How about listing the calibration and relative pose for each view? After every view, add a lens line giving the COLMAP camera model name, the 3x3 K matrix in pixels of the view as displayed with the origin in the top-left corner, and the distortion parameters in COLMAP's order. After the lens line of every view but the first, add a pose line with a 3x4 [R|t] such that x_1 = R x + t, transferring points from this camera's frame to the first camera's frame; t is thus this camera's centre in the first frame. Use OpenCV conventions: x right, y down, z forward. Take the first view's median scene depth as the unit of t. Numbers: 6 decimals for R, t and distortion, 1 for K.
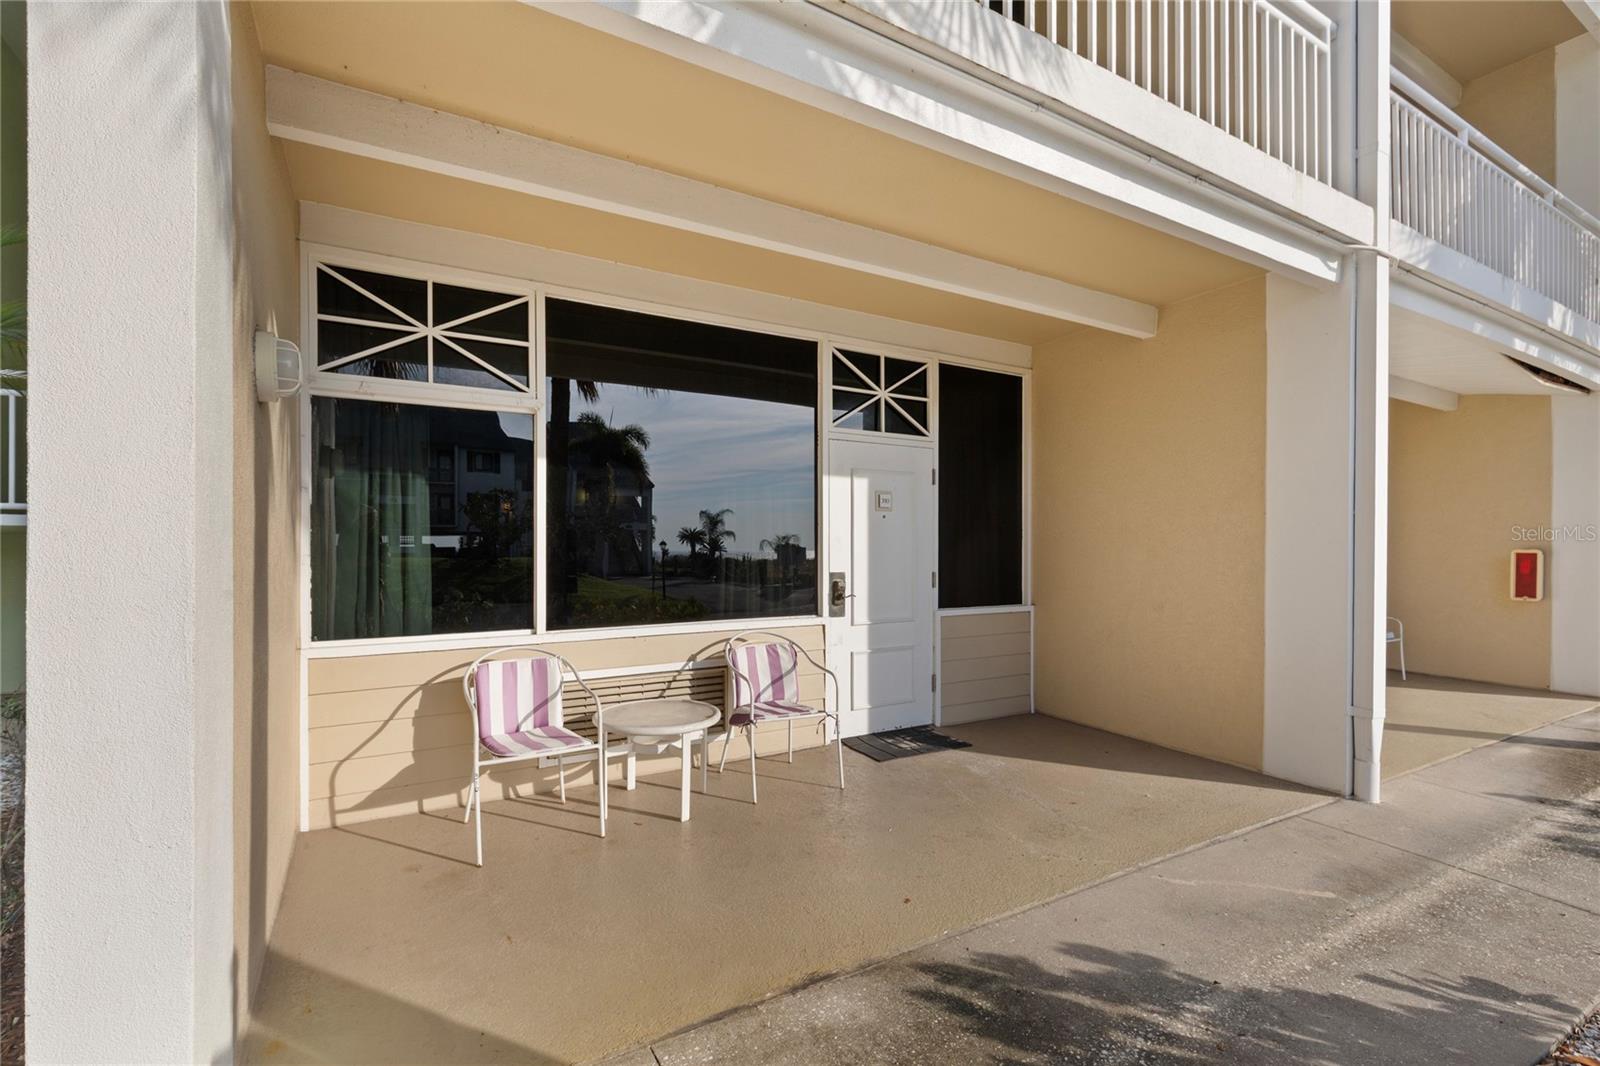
lens RADIAL K [[723.6, 0, 798.9], [0, 723.6, 545.6], [0, 0, 1]] dist [-0.002773, -0.001335]
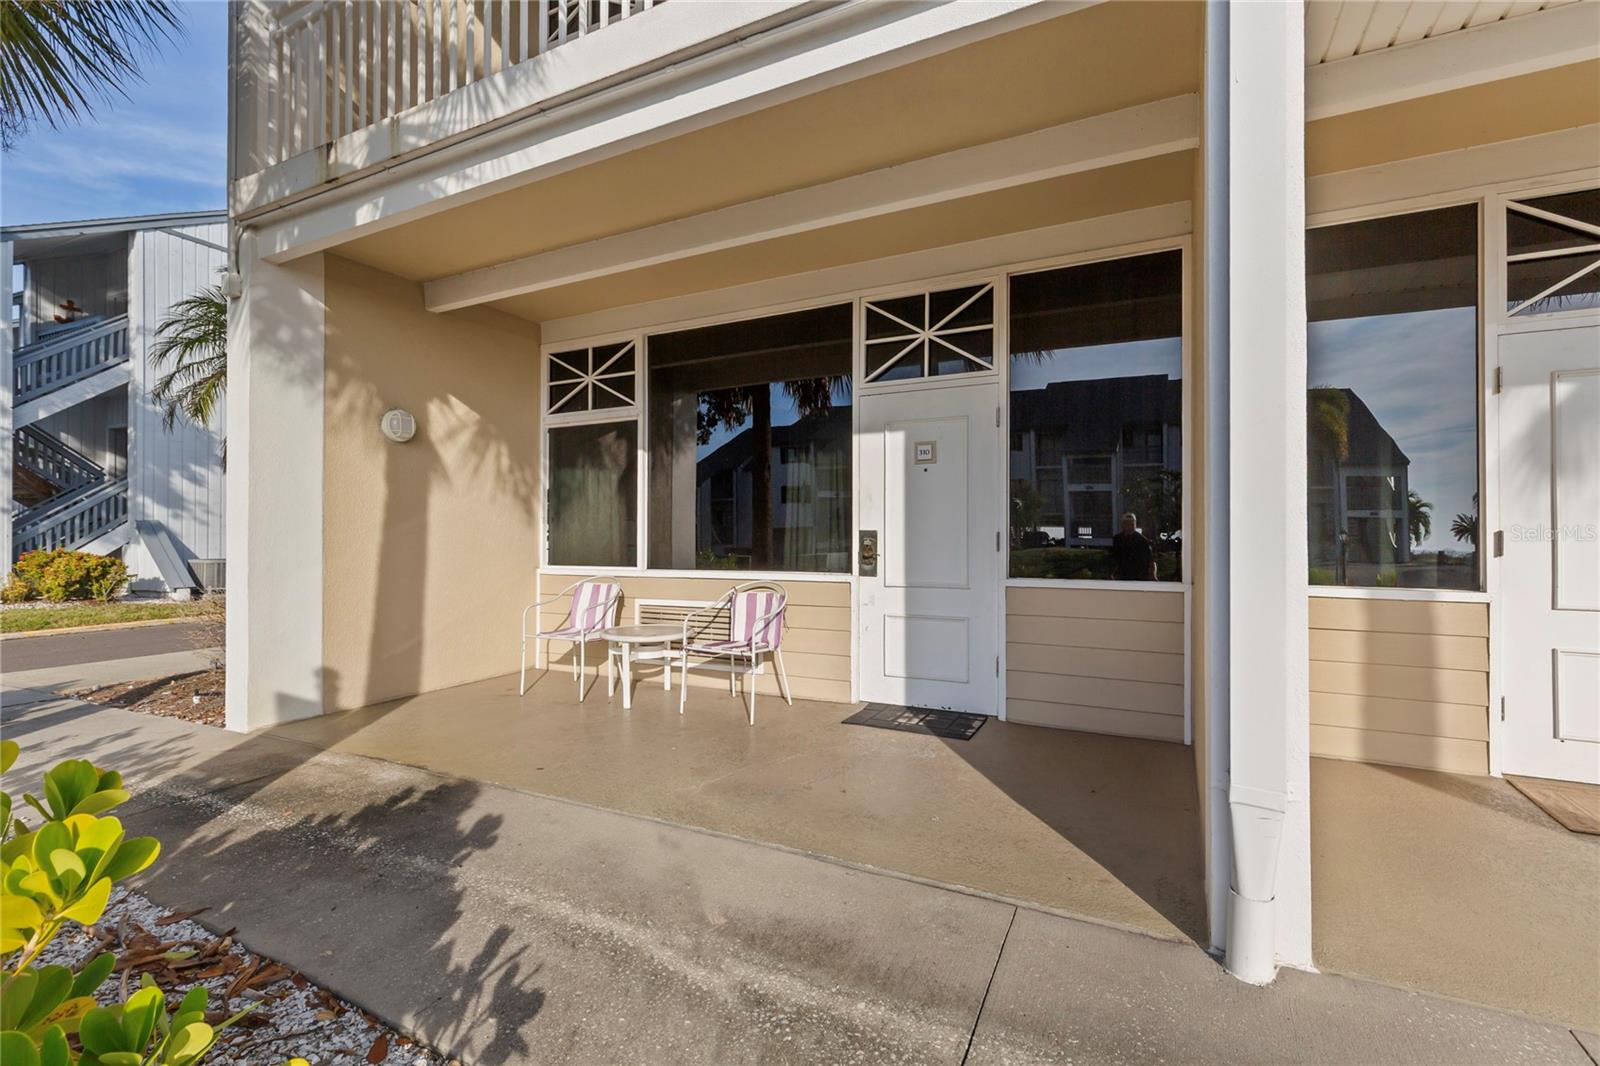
lens RADIAL K [[724.5, 0, 790.0], [0, 724.5, 549.0], [0, 0, 1]] dist [0.001592, -0.000450]
pose [[0.538314, 0.015022, -0.842610, 1.151724], [0.012683, 0.999583, 0.025923, 0.047750], [0.842649, -0.024642, 0.537900, 0.523682]]
